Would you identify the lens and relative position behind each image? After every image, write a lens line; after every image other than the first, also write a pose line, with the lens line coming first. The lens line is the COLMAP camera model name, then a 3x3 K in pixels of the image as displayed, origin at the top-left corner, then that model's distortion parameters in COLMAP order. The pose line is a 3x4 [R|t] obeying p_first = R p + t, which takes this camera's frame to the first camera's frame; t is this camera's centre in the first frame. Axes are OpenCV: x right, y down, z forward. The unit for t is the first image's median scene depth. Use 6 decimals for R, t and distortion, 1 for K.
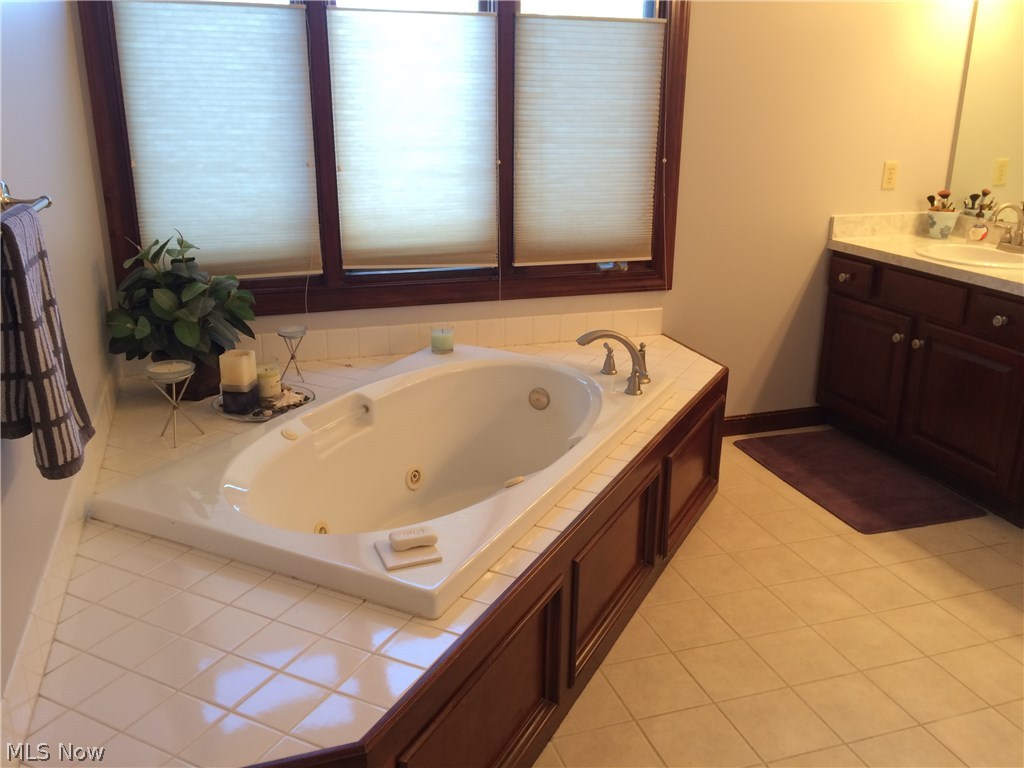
lens RADIAL K [[878.6, 0, 511.8], [0, 878.6, 385.9], [0, 0, 1]] dist [0.068437, -0.096523]
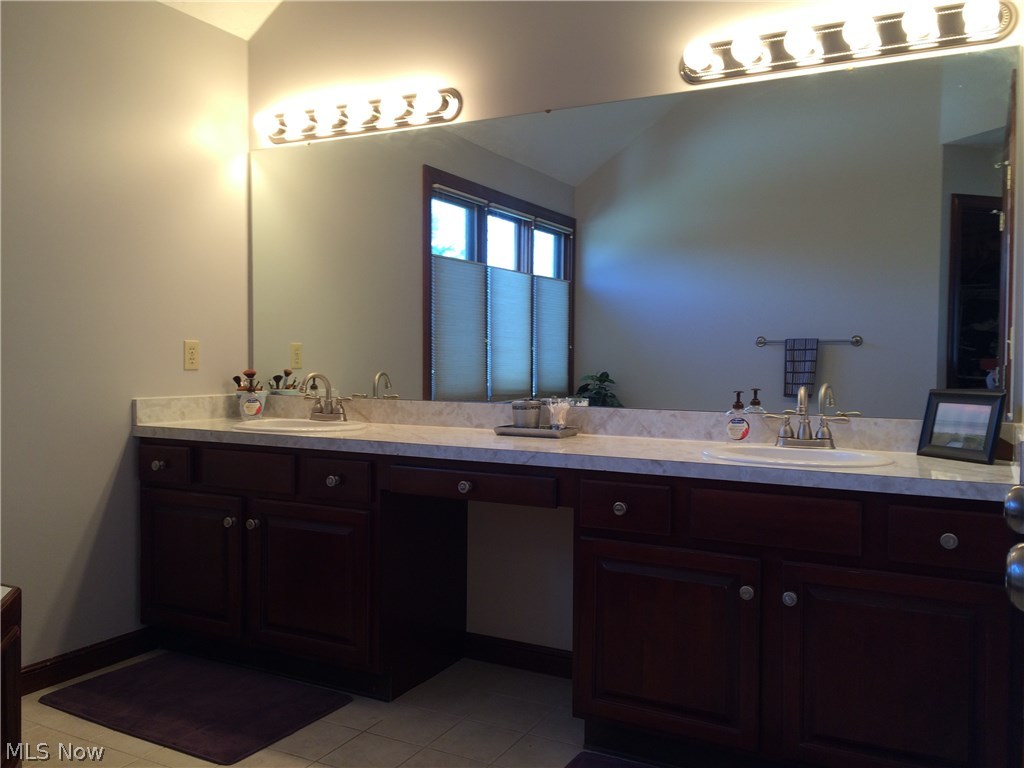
lens RADIAL K [[878.6, 0, 517.3], [0, 878.6, 383.5], [0, 0, 1]] dist [0.068437, -0.096523]
pose [[0.719514, -0.023801, 0.694070, 0.029954], [0.212505, 0.959020, -0.187409, 0.035913], [-0.661166, 0.282336, 0.695087, 0.144204]]
